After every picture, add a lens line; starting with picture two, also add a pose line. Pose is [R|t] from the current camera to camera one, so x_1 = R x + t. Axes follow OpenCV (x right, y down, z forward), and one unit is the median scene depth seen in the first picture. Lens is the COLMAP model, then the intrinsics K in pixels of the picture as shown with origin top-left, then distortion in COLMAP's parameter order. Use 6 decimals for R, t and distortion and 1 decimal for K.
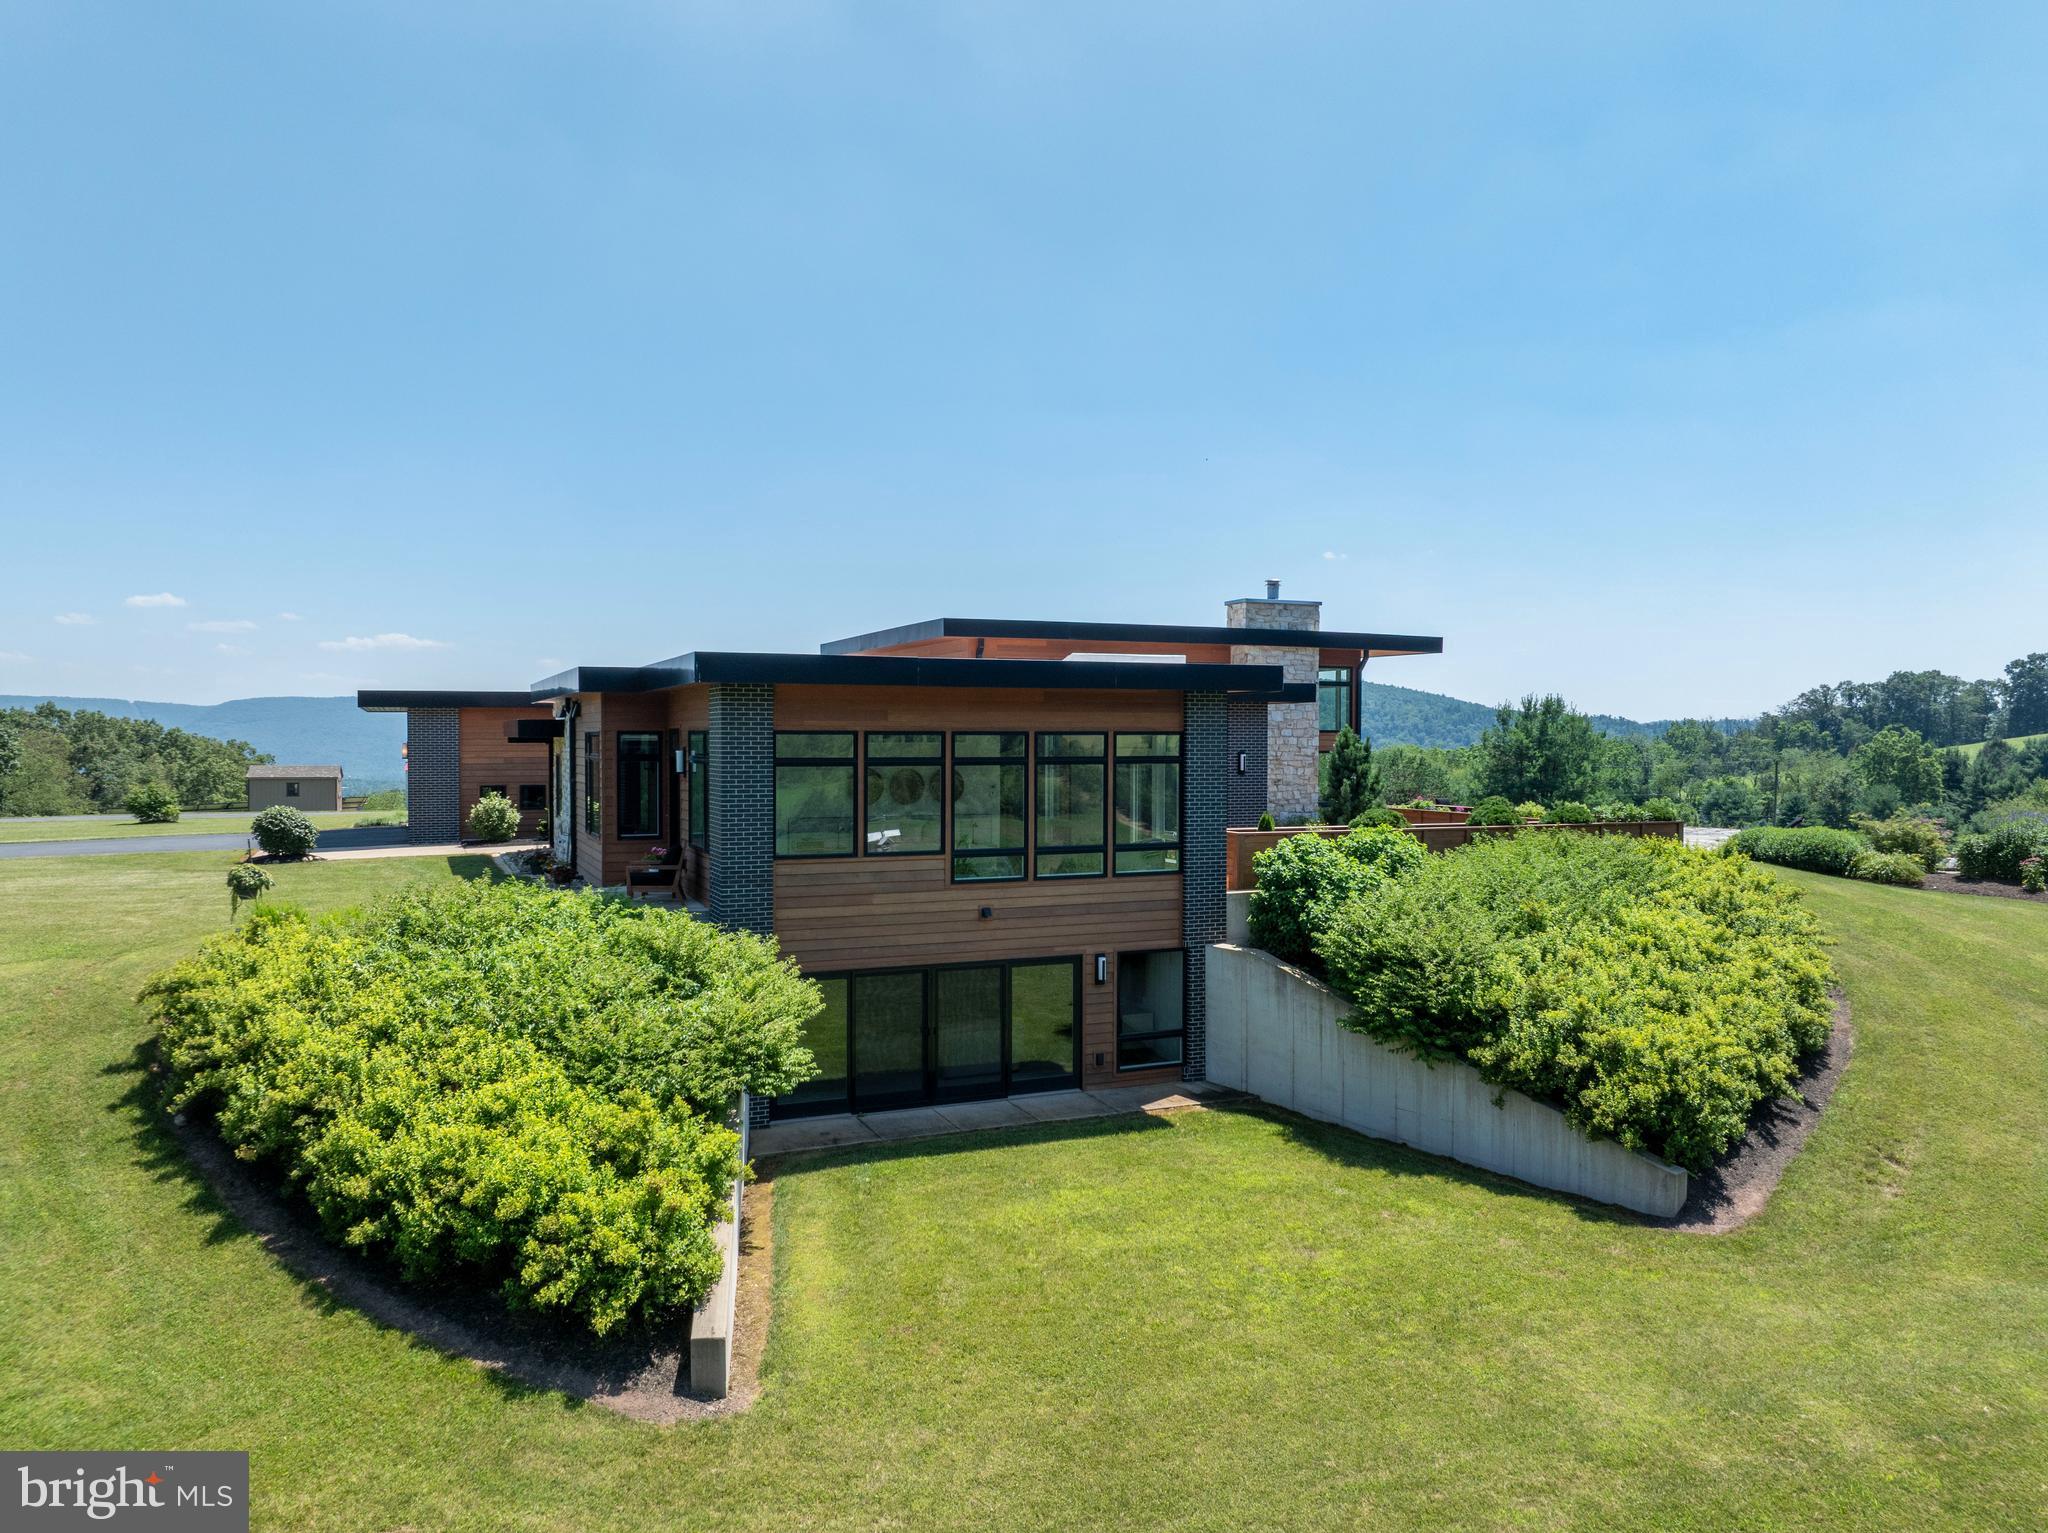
lens RADIAL K [[1441.4, 0, 1024.0], [0, 1441.4, 766.5], [0, 0, 1]] dist [-0.042788, 0.008304]
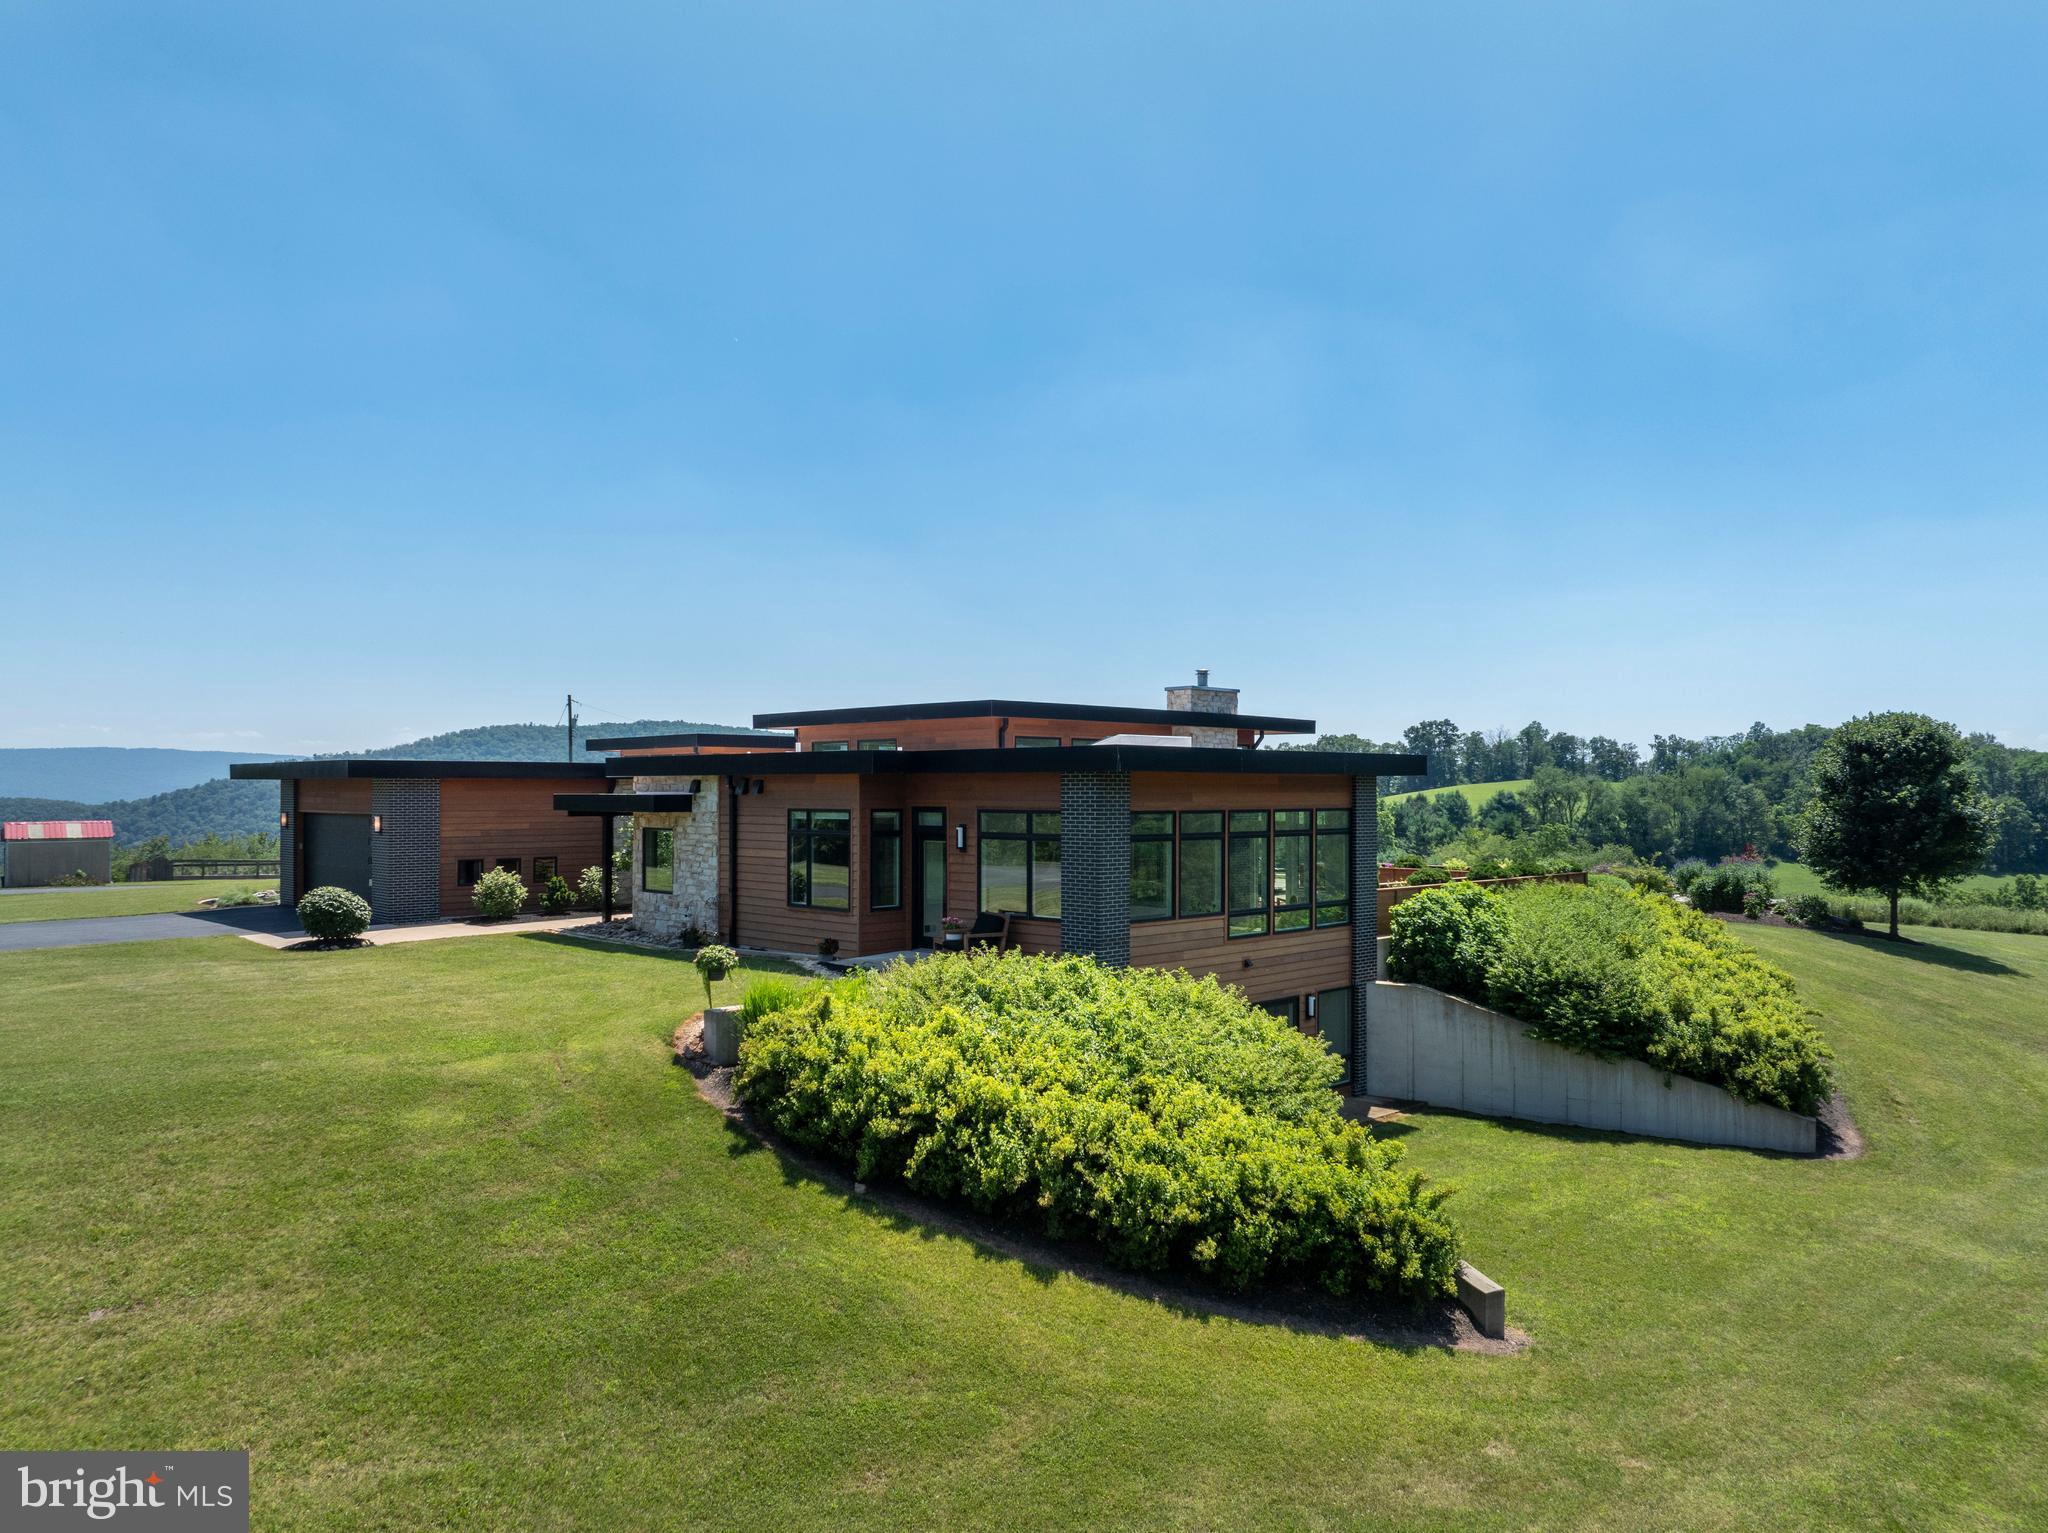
lens RADIAL K [[1441.4, 0, 1024.0], [0, 1441.4, 766.5], [0, 0, 1]] dist [-0.042788, 0.008304]
pose [[0.932661, 0.005287, 0.360715, -0.596364], [0.008322, 0.999311, -0.036165, -0.017801], [-0.360658, 0.036731, 0.931975, -0.038426]]
